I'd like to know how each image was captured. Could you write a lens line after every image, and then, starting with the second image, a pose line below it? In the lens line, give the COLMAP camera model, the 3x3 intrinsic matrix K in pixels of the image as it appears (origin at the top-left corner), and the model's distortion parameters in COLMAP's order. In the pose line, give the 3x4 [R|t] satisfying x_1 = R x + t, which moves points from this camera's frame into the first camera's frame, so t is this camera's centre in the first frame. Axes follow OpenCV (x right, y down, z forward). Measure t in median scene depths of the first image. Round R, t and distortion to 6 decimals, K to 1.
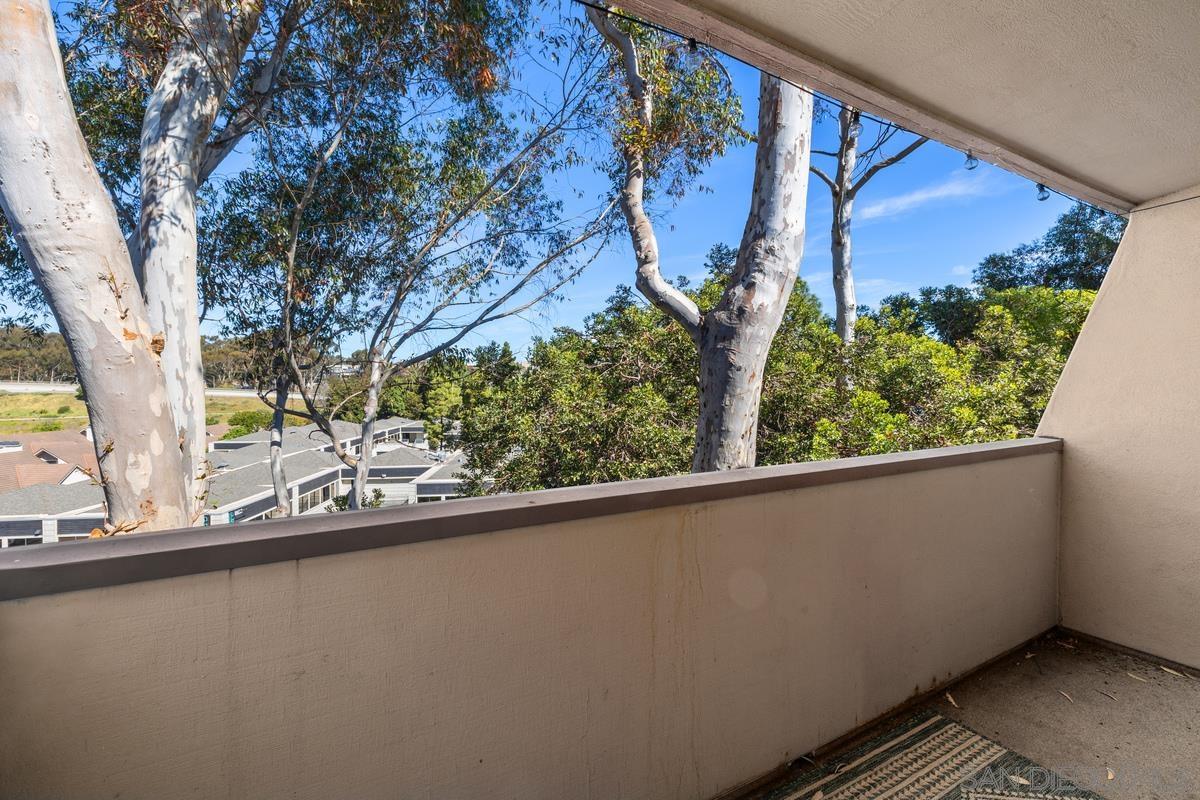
lens RADIAL K [[508.8, 0, 595.6], [0, 508.8, 394.2], [0, 0, 1]] dist [0.001025, 0.000088]
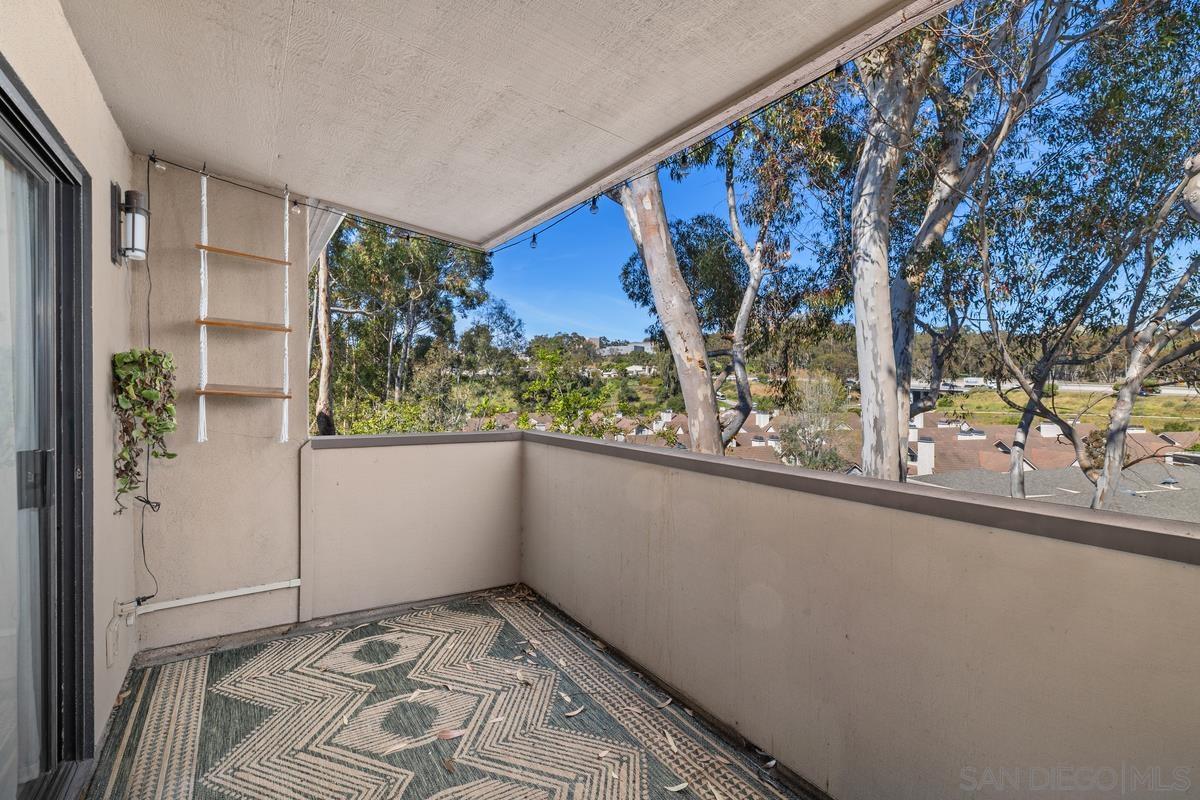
lens RADIAL K [[549.8, 0, 601.2], [0, 549.8, 387.2], [0, 0, 1]] dist [-0.003870, 0.001865]
pose [[0.083734, 0.004939, -0.996476, 0.514911], [-0.014005, 0.999895, 0.003779, -0.004501], [0.996390, 0.013639, 0.083794, 0.203954]]
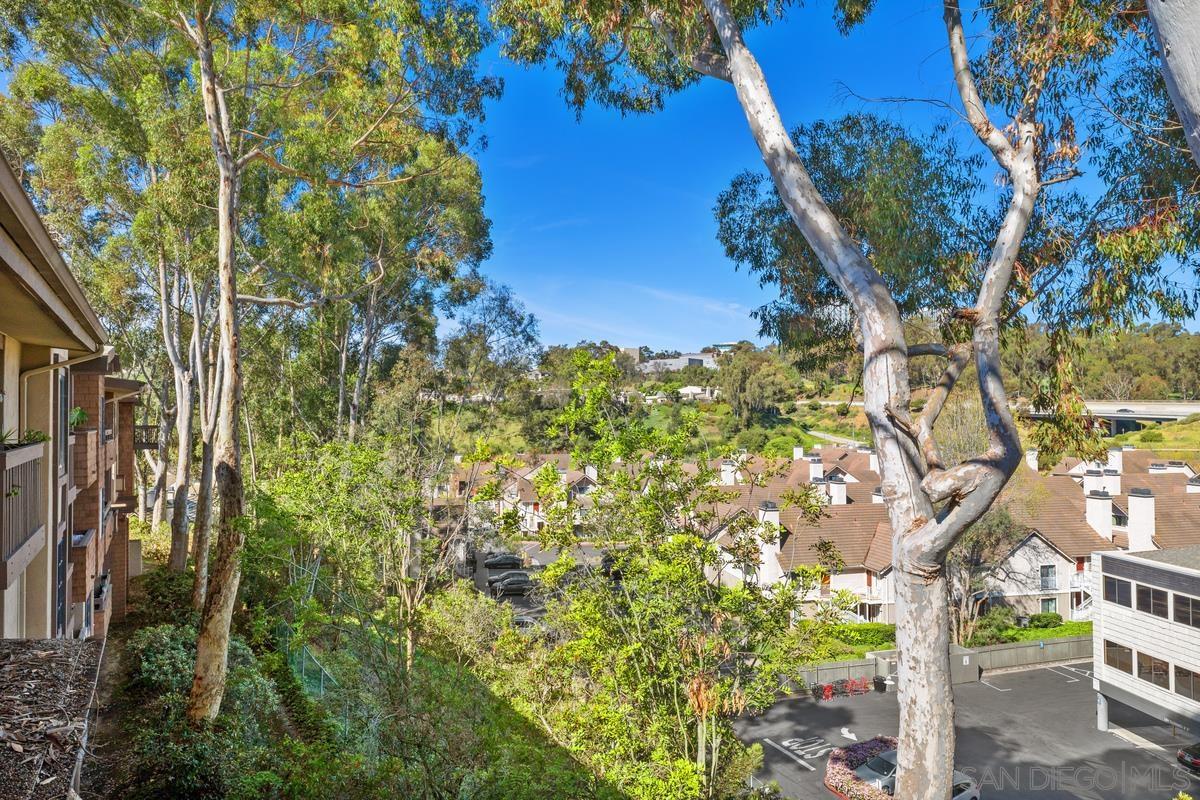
lens RADIAL K [[753.1, 0, 600.3], [0, 753.1, 396.1], [0, 0, 1]] dist [-0.008273, -0.004125]
pose [[0.033460, -0.023603, -0.999161, 0.228685], [-0.006233, 0.999697, -0.023824, -0.003292], [0.999421, 0.007025, 0.033303, 0.169650]]
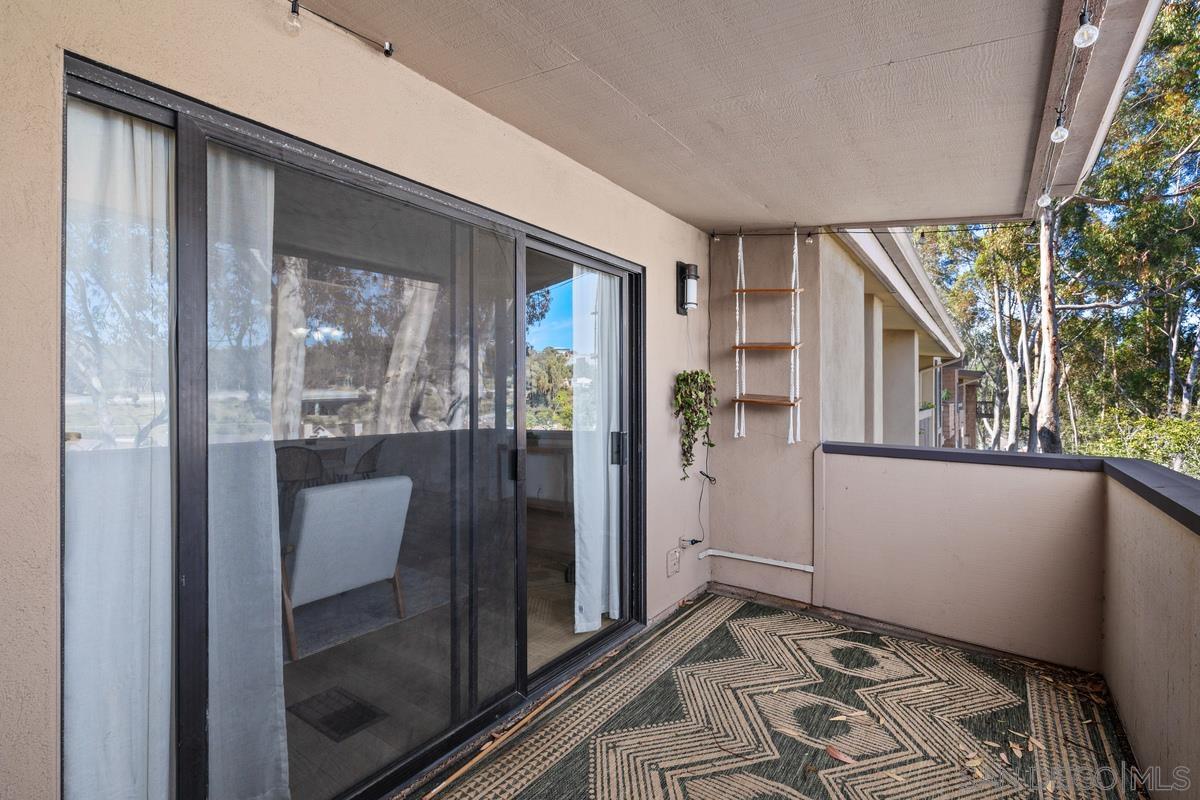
lens RADIAL K [[549.8, 0, 606.4], [0, 549.8, 397.0], [0, 0, 1]] dist [-0.003870, 0.001865]
pose [[-0.896030, 0.002165, -0.443988, 0.474924], [-0.004727, 0.999885, 0.014416, -0.004989], [0.443969, 0.015016, -0.895917, 0.293447]]
